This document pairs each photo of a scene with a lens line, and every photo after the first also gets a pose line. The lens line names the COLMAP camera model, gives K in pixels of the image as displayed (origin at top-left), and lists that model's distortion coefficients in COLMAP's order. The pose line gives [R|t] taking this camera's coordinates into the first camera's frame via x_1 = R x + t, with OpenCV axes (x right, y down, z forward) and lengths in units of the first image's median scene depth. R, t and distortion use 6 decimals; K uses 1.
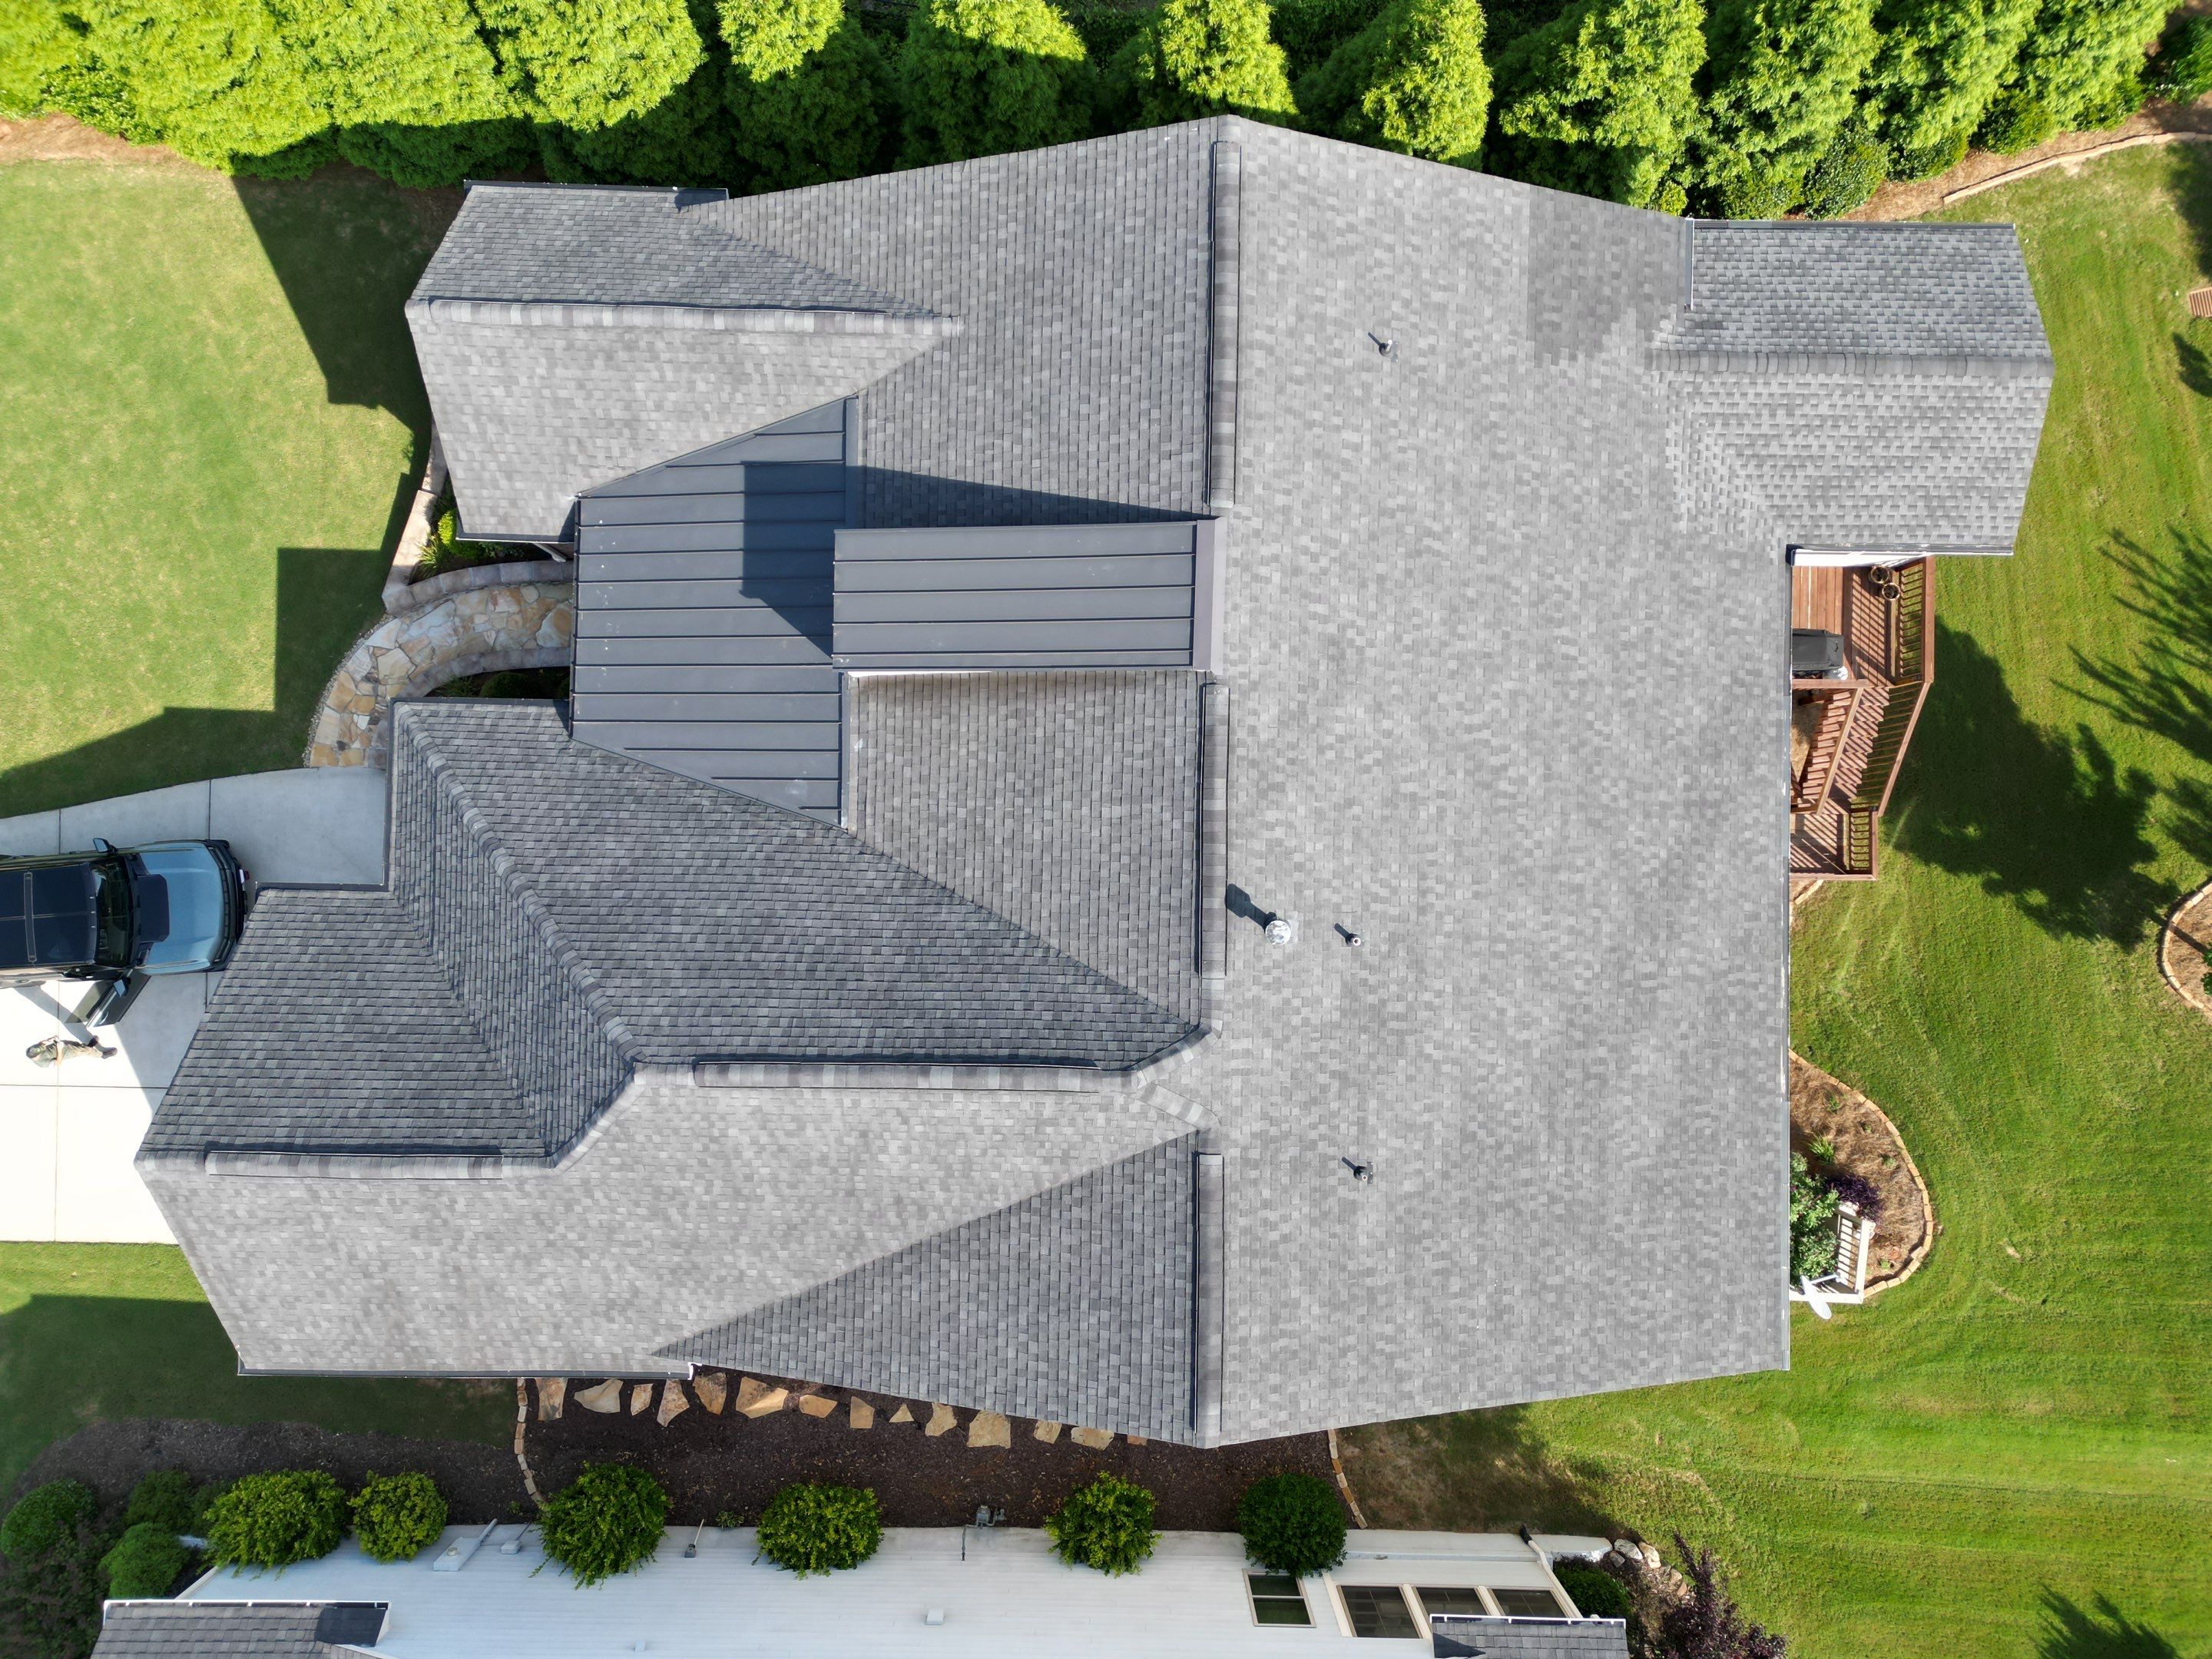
lens RADIAL K [[1533.6, 0, 1113.5], [0, 1533.6, 829.6], [0, 0, 1]] dist [0.066984, -0.053231]
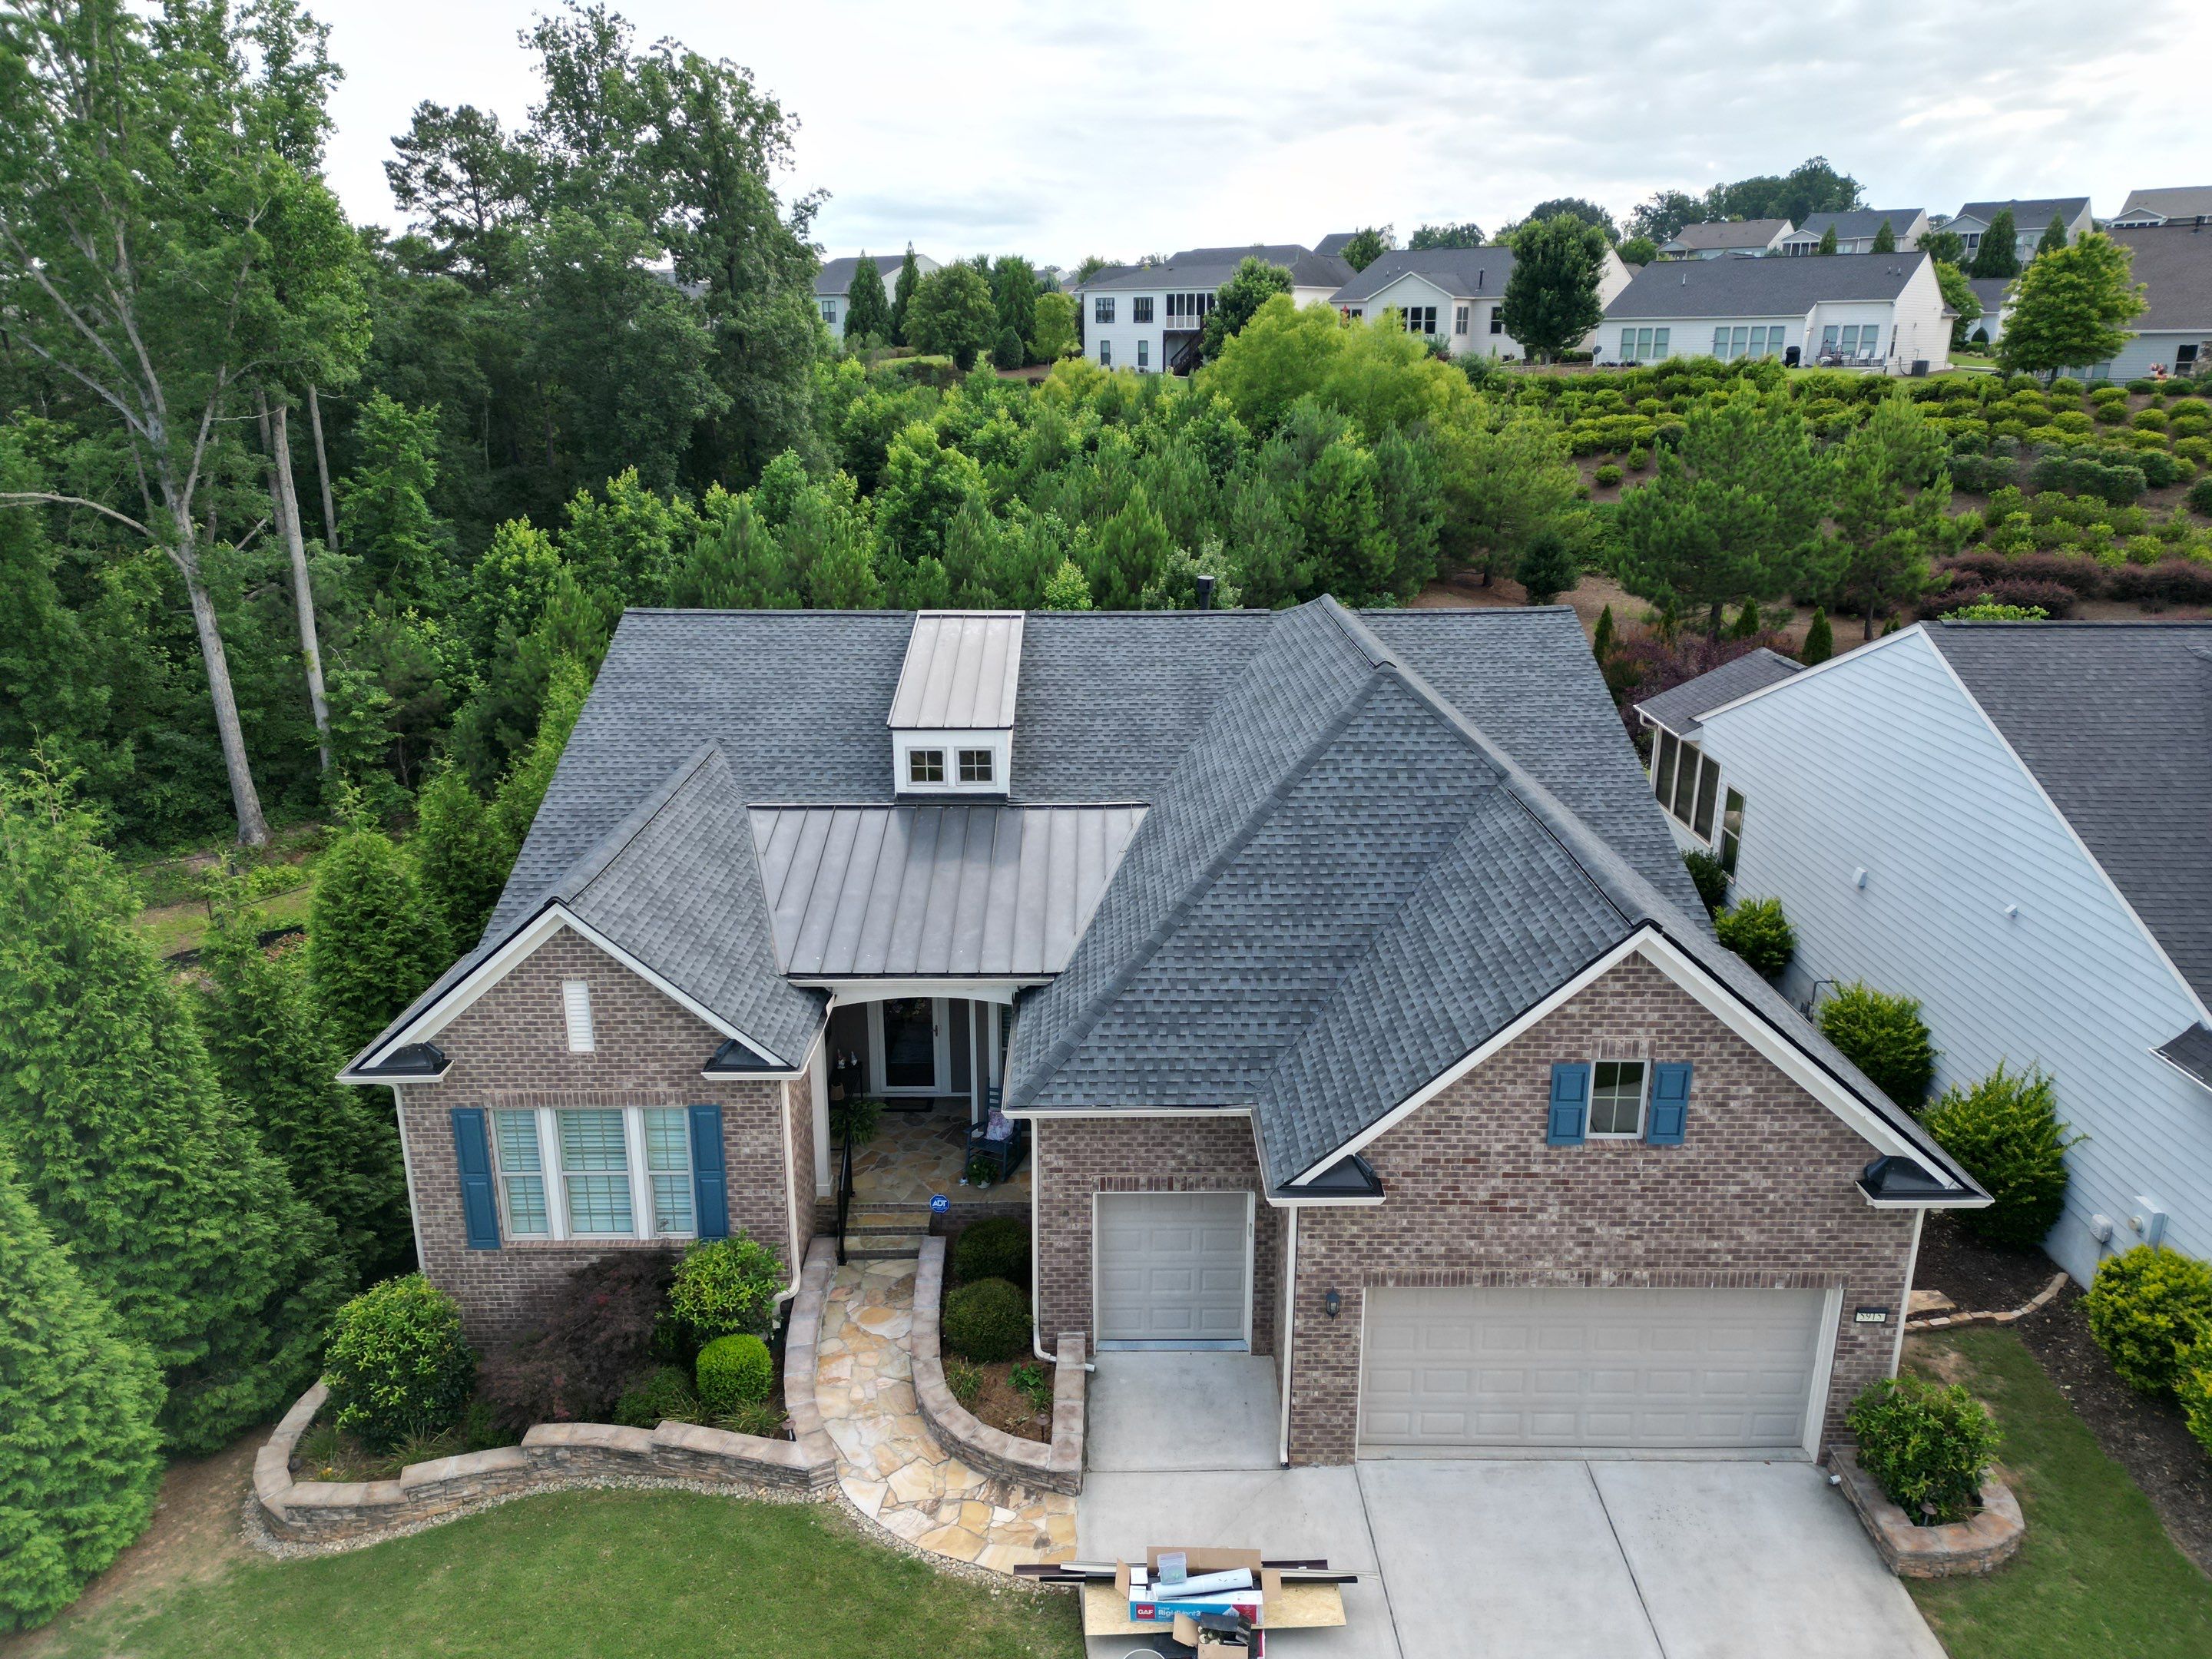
lens RADIAL K [[1533.6, 0, 1112.1], [0, 1533.6, 832.6], [0, 0, 1]] dist [0.066984, -0.053231]
pose [[-0.026550, -0.316613, 0.948183, -1.016646], [0.999358, 0.014428, 0.032801, -0.052111], [-0.024066, 0.948445, 0.316026, 0.572165]]
